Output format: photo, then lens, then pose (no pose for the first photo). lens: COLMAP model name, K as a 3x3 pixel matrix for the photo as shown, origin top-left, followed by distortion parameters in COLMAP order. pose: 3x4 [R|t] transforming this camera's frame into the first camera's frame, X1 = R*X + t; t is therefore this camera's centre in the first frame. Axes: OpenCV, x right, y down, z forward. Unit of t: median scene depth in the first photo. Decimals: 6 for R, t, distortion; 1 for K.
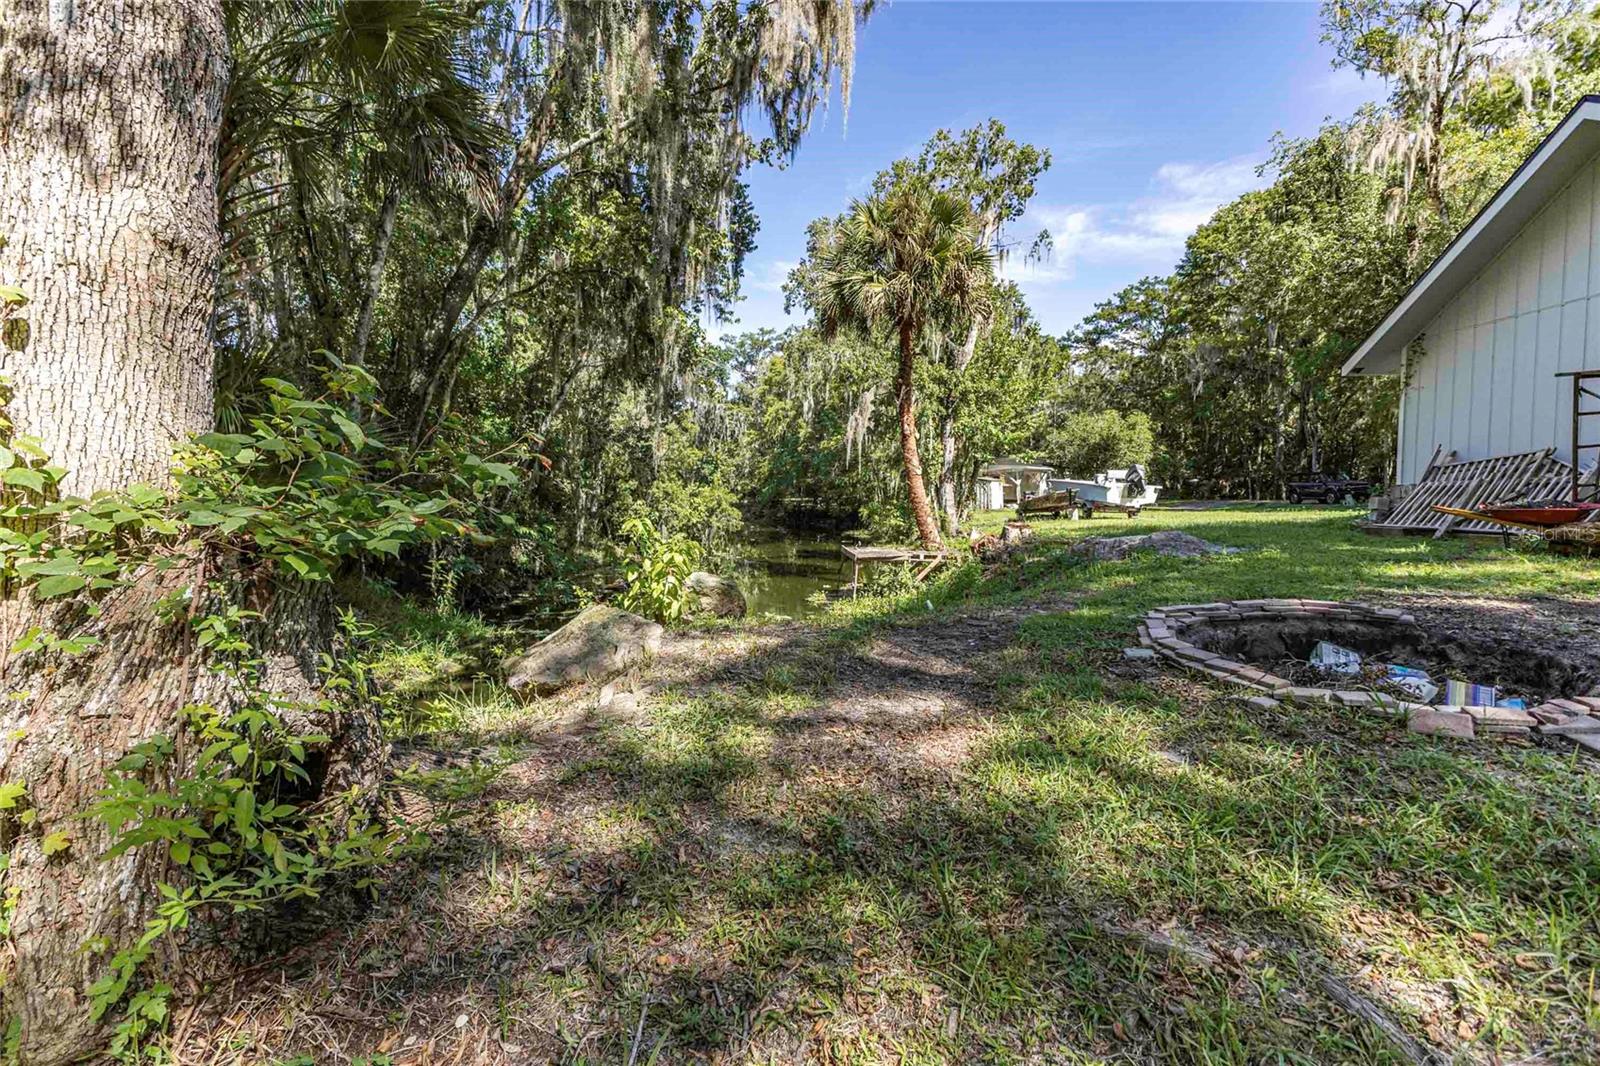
lens RADIAL K [[685.6, 0, 803.9], [0, 685.6, 524.4], [0, 0, 1]] dist [0.016834, -0.007166]
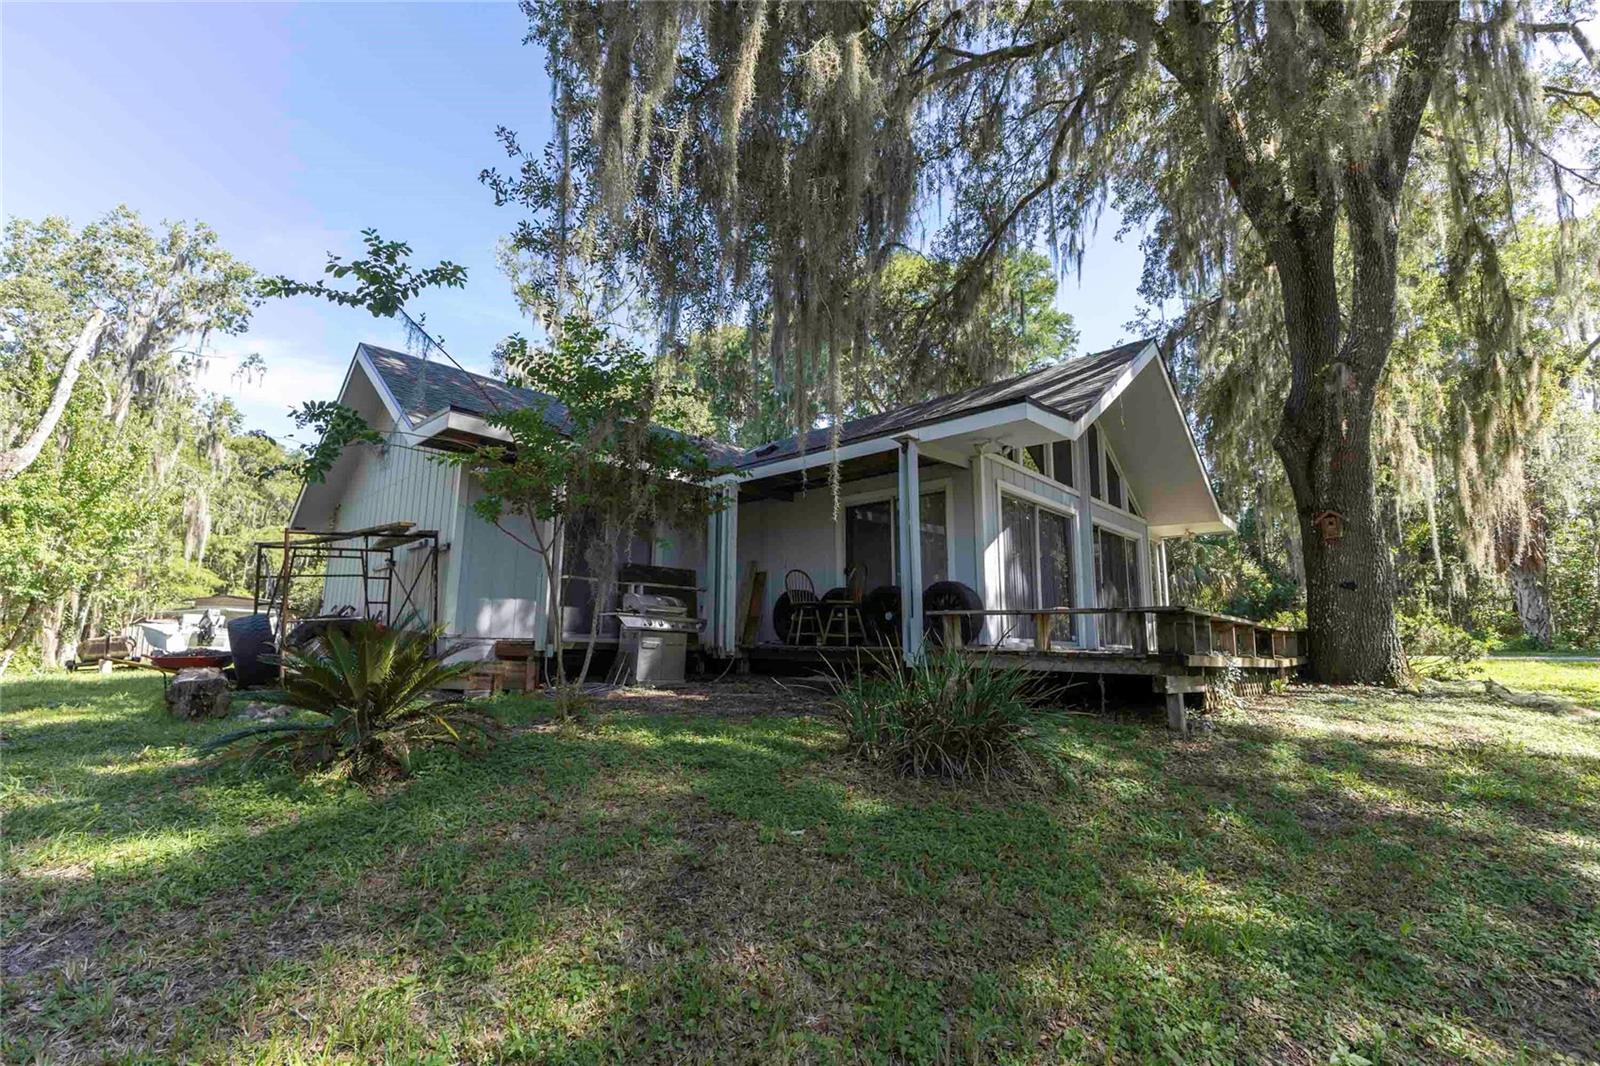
lens RADIAL K [[675.2, 0, 797.0], [0, 675.2, 533.5], [0, 0, 1]] dist [-0.003179, -0.000143]
pose [[0.661691, 0.116950, 0.740599, 0.272372], [0.032154, 0.982425, -0.183866, 0.004212], [-0.749087, 0.145476, 0.646302, -0.149063]]
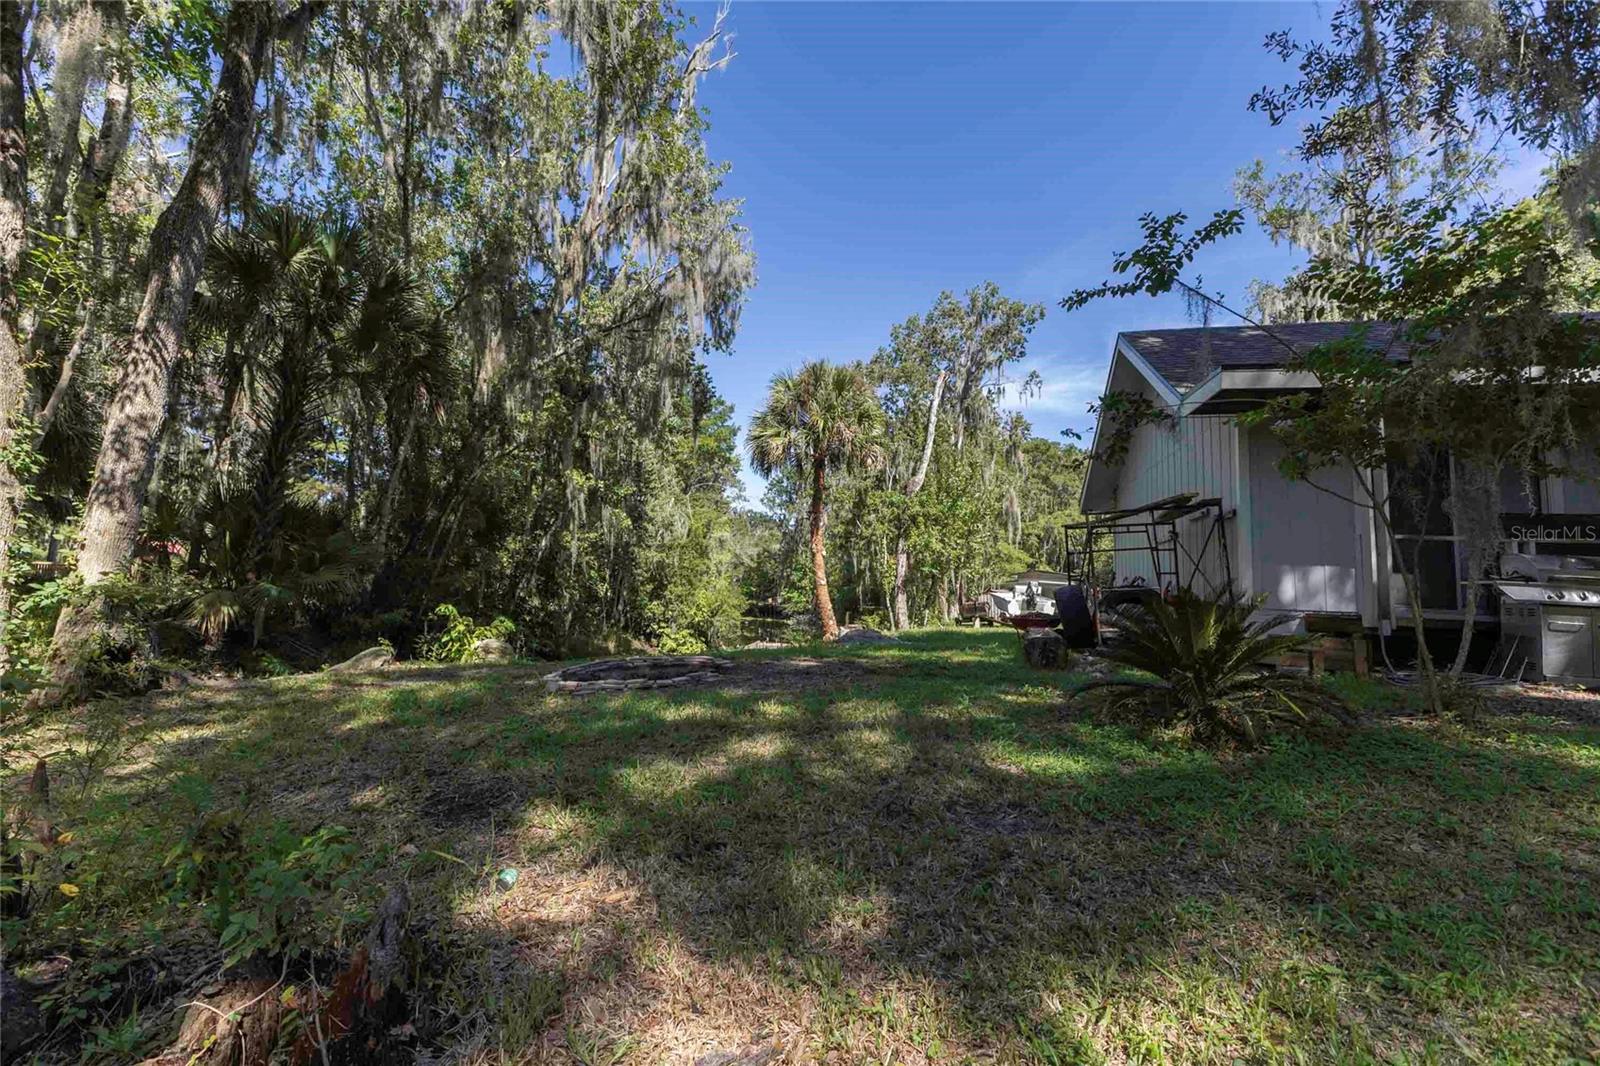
lens RADIAL K [[669.8, 0, 800.0], [0, 669.8, 533.0], [0, 0, 1]] dist [-0.001802, -0.000812]
pose [[0.983043, 0.010116, -0.183097, 0.257070], [-0.036451, 0.989332, -0.141044, 0.005089], [0.179717, 0.145326, 0.972924, -0.142485]]
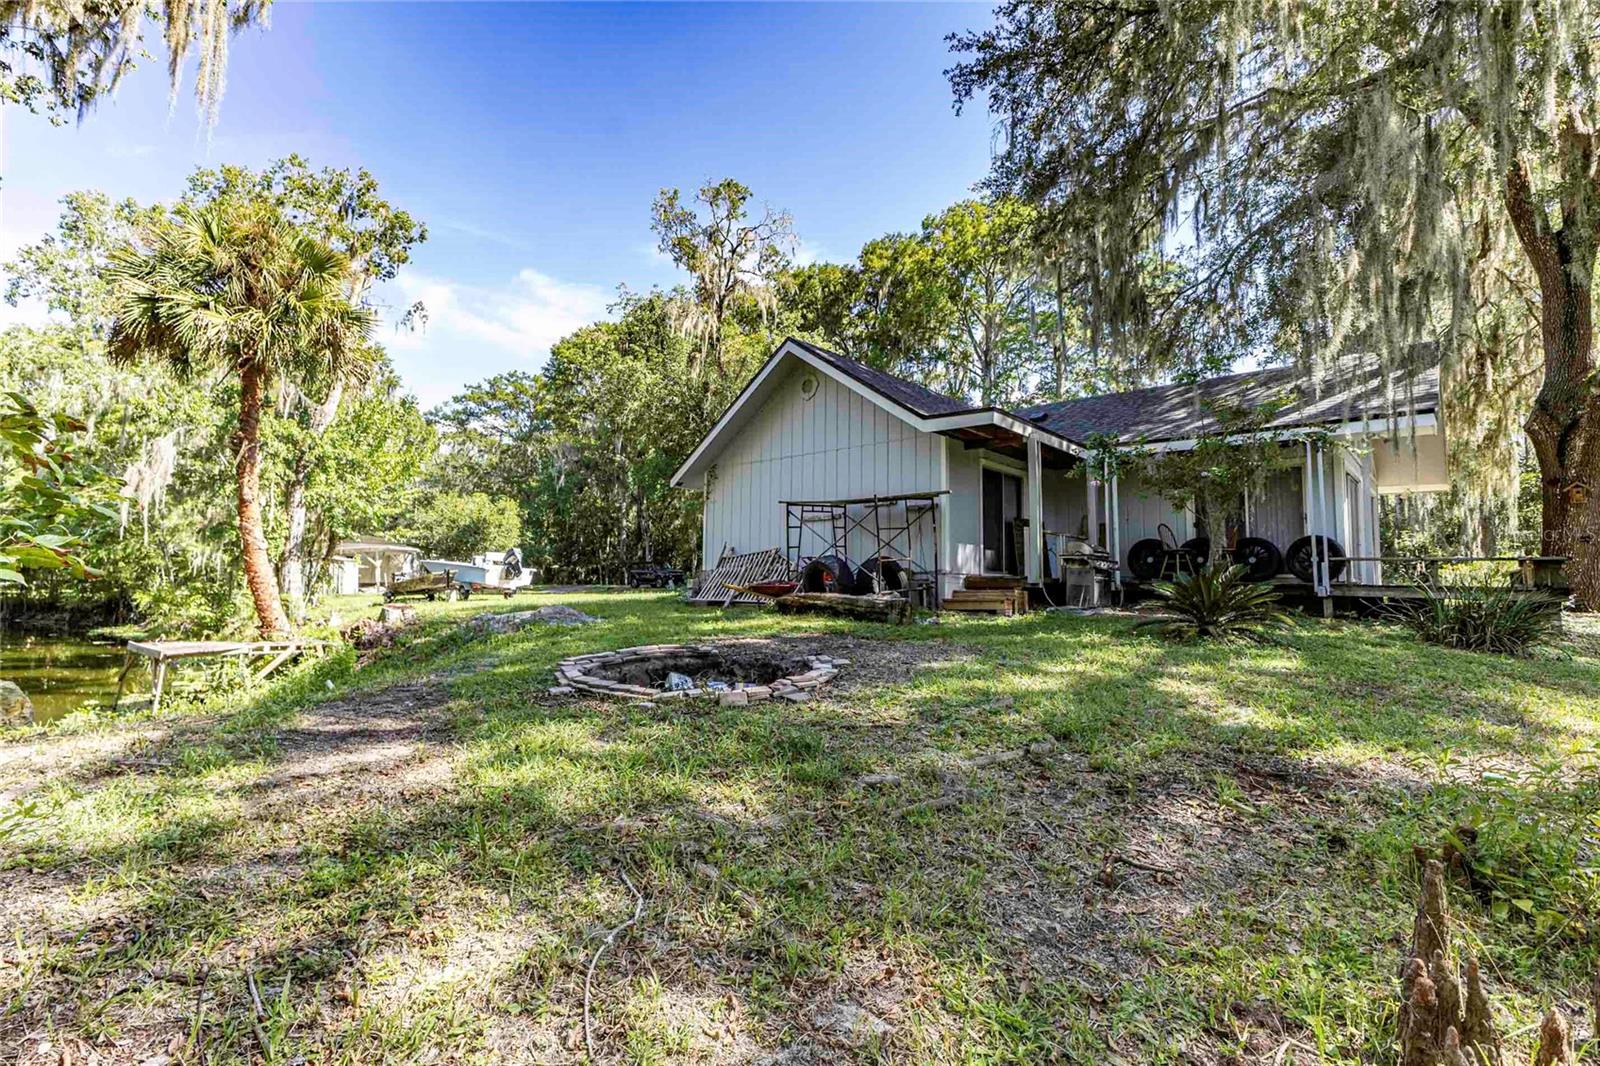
lens RADIAL K [[710.2, 0, 800.0], [0, 710.2, 533.0], [0, 0, 1]] dist [-0.002110, -0.000165]
pose [[0.660386, 0.057182, 0.748746, -0.033180], [0.024575, 0.994917, -0.097658, 0.005388], [-0.750524, 0.082892, 0.655624, -0.033023]]
